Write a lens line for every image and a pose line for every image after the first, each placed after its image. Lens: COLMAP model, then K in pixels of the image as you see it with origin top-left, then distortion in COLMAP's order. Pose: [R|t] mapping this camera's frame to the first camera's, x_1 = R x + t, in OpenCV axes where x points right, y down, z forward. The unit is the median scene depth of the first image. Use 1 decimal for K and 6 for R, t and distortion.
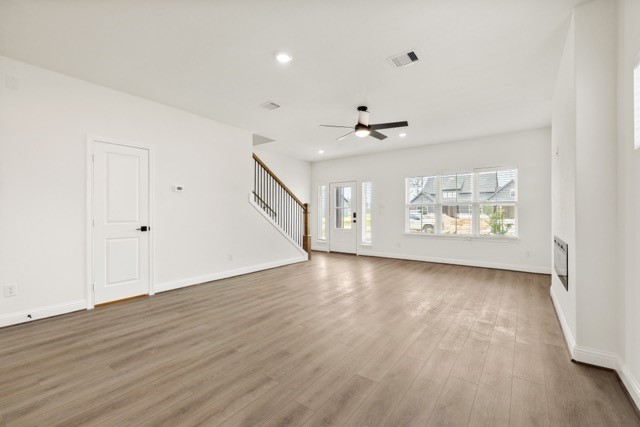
lens RADIAL K [[271.6, 0, 320.8], [0, 271.6, 212.0], [0, 0, 1]] dist [0.002156, 0.000648]
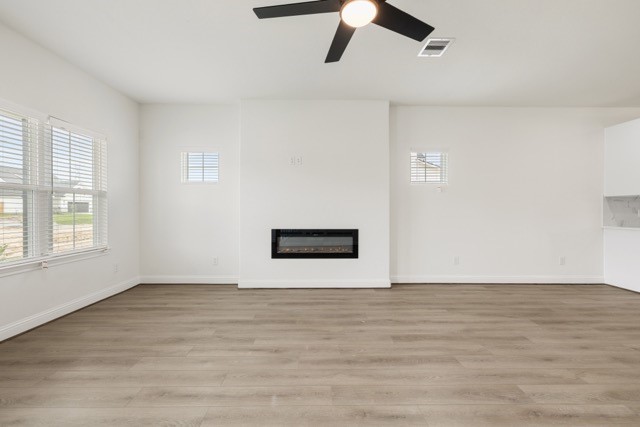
lens RADIAL K [[271.6, 0, 320.9], [0, 271.6, 209.9], [0, 0, 1]] dist [0.002156, 0.000648]
pose [[-0.611874, 0.000537, 0.790955, -0.144578], [0.001478, 0.999999, 0.000465, 0.003773], [-0.790954, 0.001453, -0.611874, 1.381651]]
